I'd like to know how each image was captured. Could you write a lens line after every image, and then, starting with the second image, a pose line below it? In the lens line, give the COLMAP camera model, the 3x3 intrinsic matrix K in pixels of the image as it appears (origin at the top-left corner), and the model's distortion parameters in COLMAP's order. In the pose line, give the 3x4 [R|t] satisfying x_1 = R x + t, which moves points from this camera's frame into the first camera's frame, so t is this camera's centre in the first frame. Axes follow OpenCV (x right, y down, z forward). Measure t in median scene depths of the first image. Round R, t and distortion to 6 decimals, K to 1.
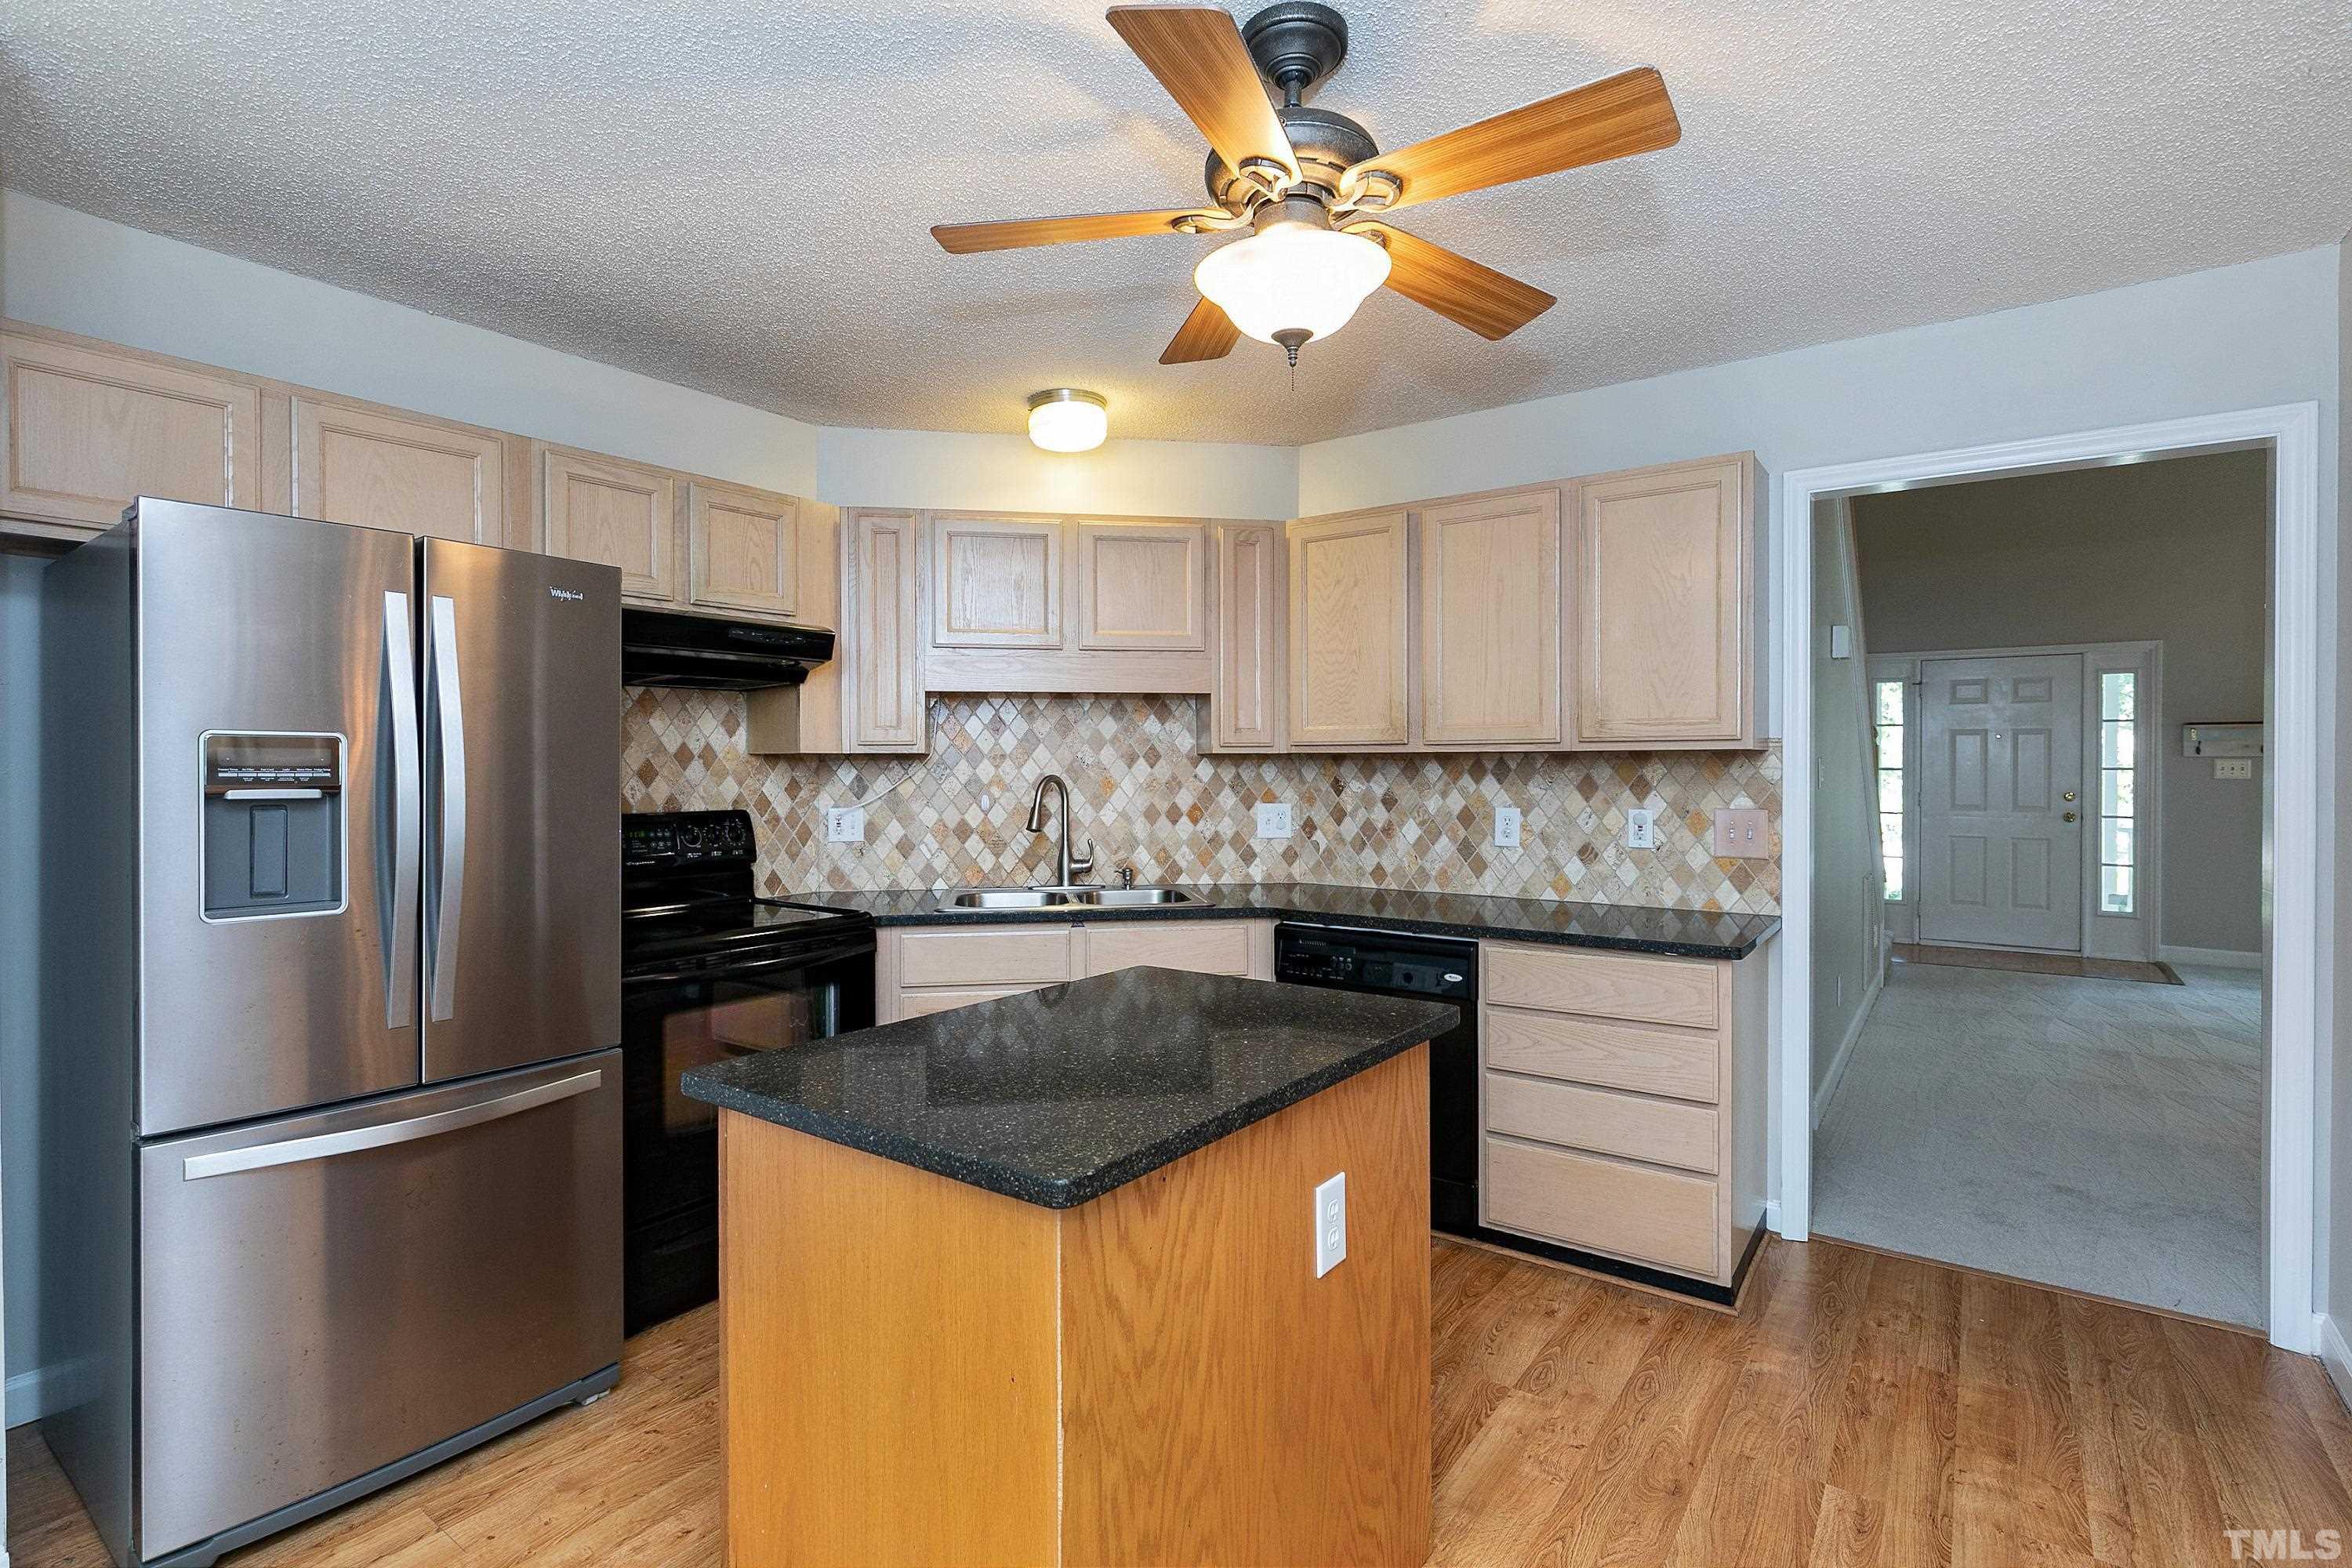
lens RADIAL K [[1106.3, 0, 1174.5], [0, 1106.3, 768.6], [0, 0, 1]] dist [0.001066, 0.000049]
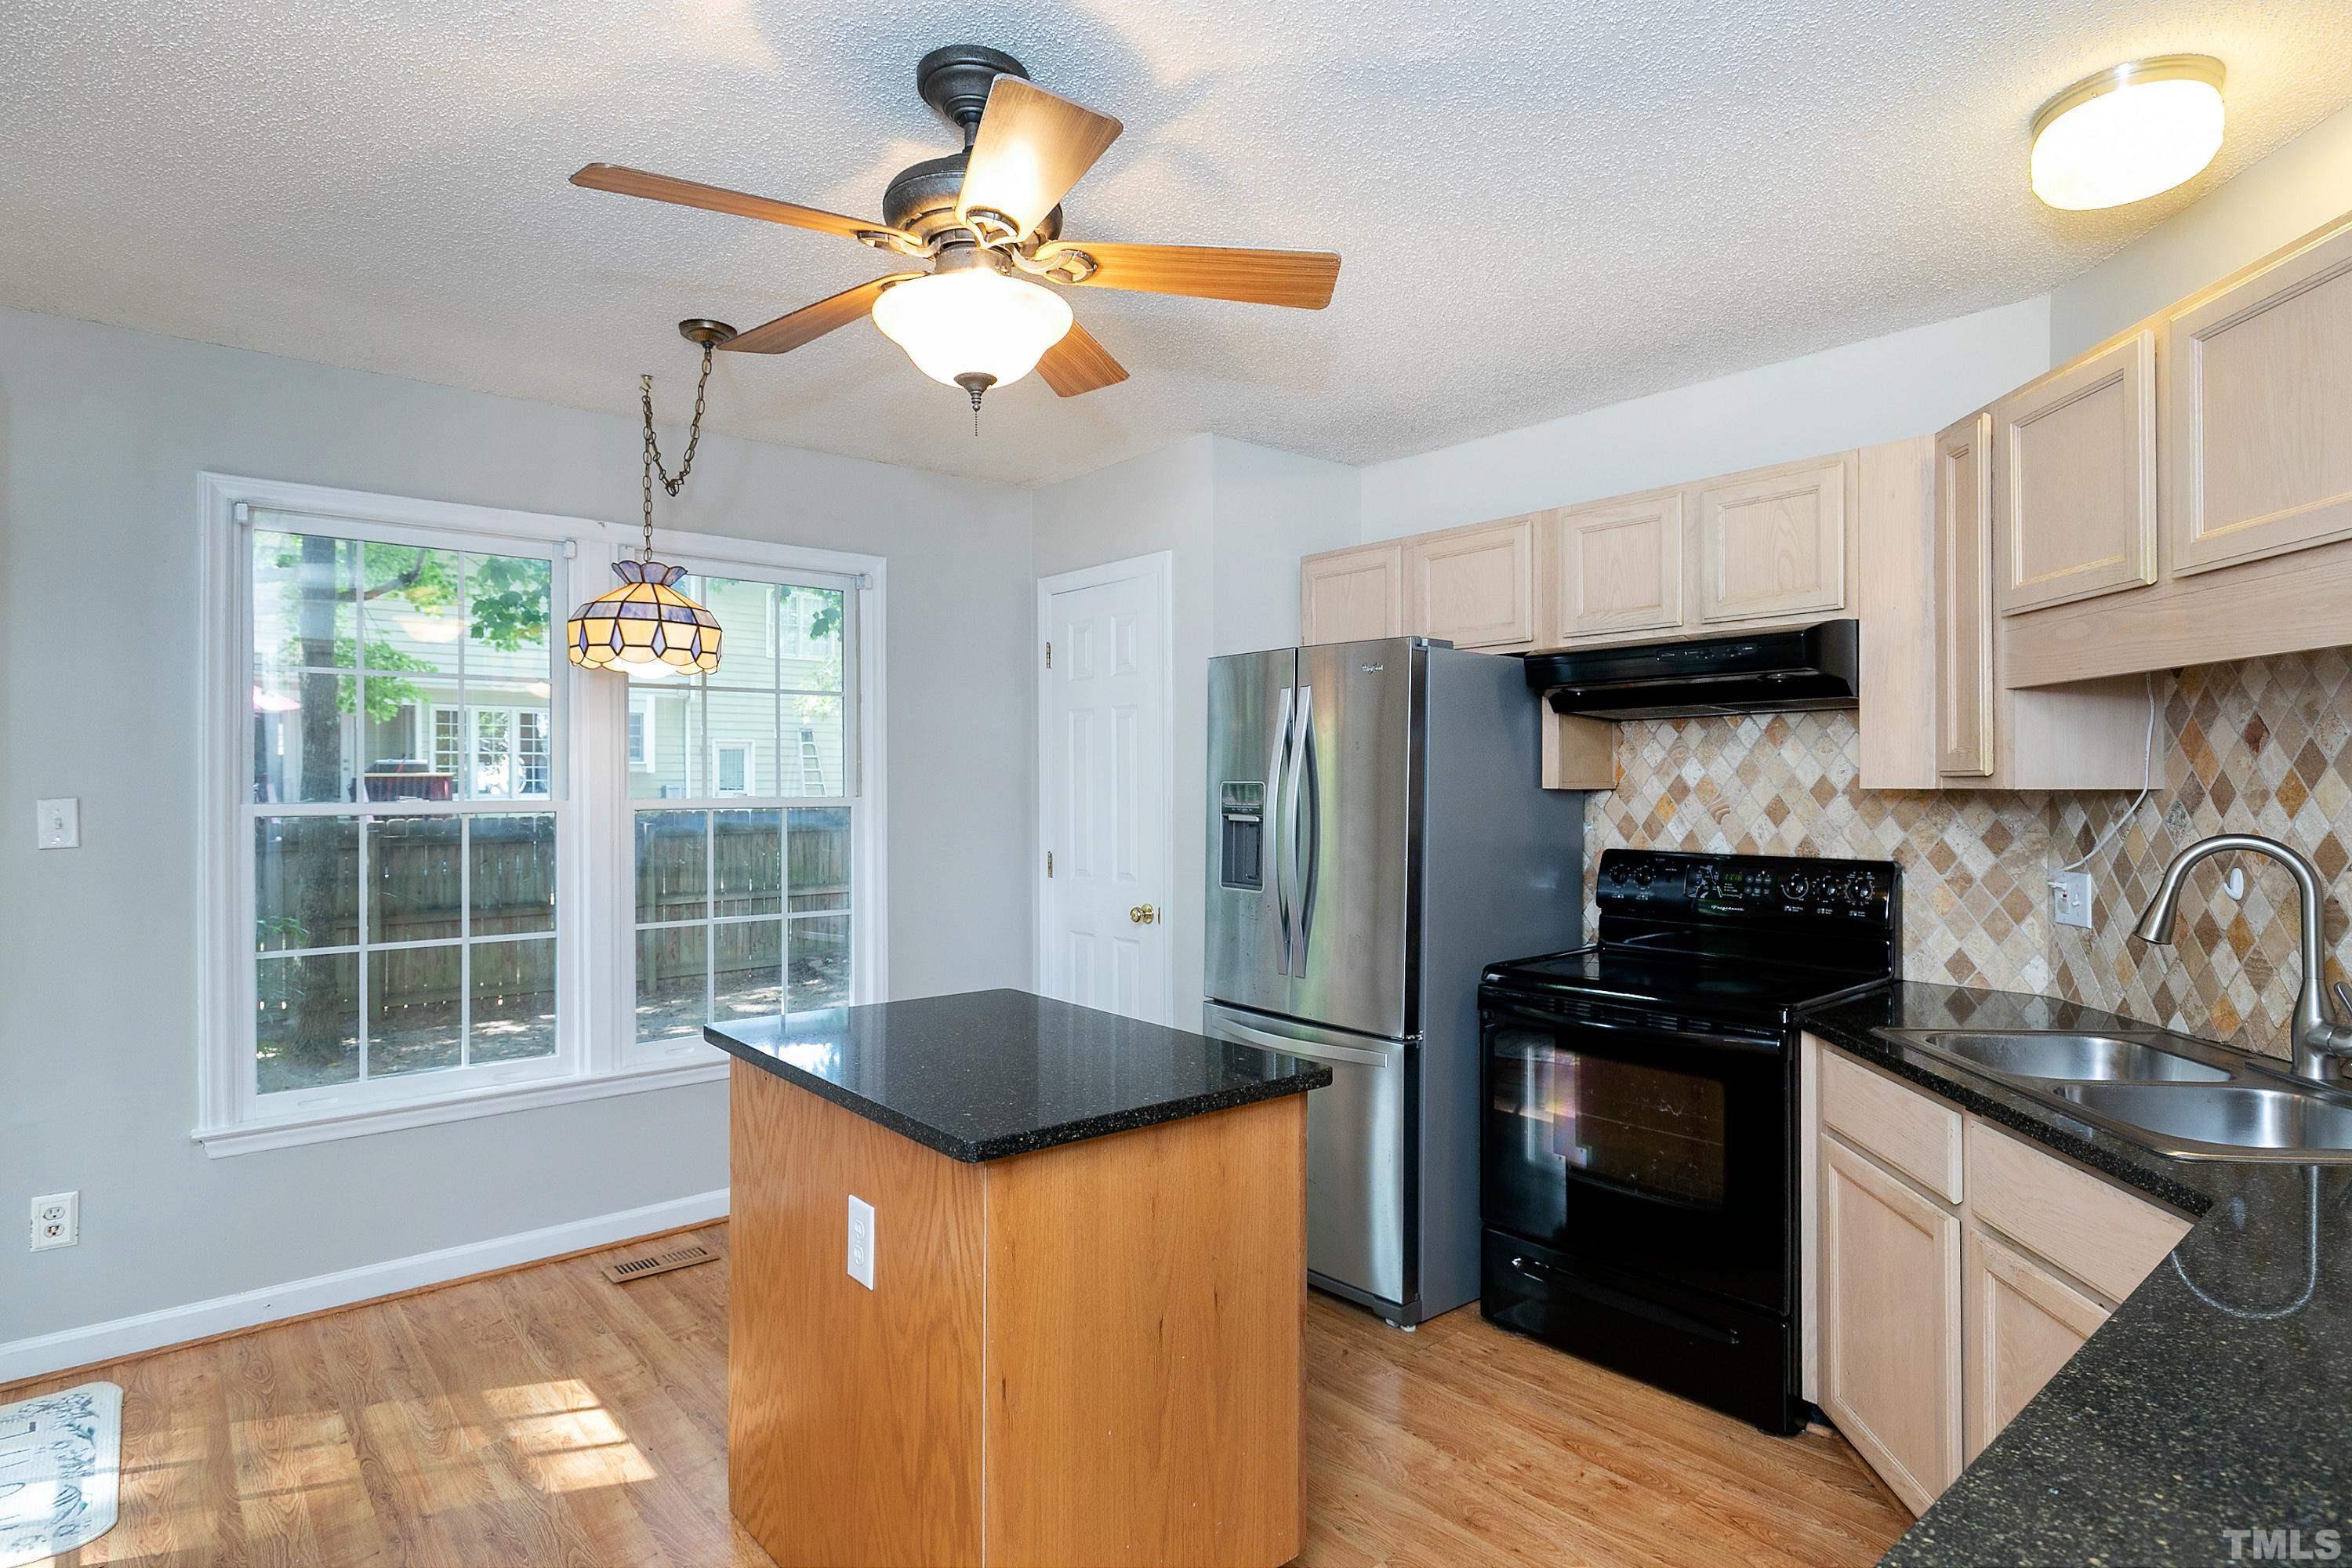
lens RADIAL K [[1231.4, 0, 1173.7], [0, 1231.4, 782.3], [0, 0, 1]] dist [-0.001069, -0.000145]
pose [[-0.244490, 0.000327, -0.969652, 0.558157], [-0.002126, 0.999997, 0.000874, -0.017375], [0.969649, 0.002275, -0.244489, 0.718864]]
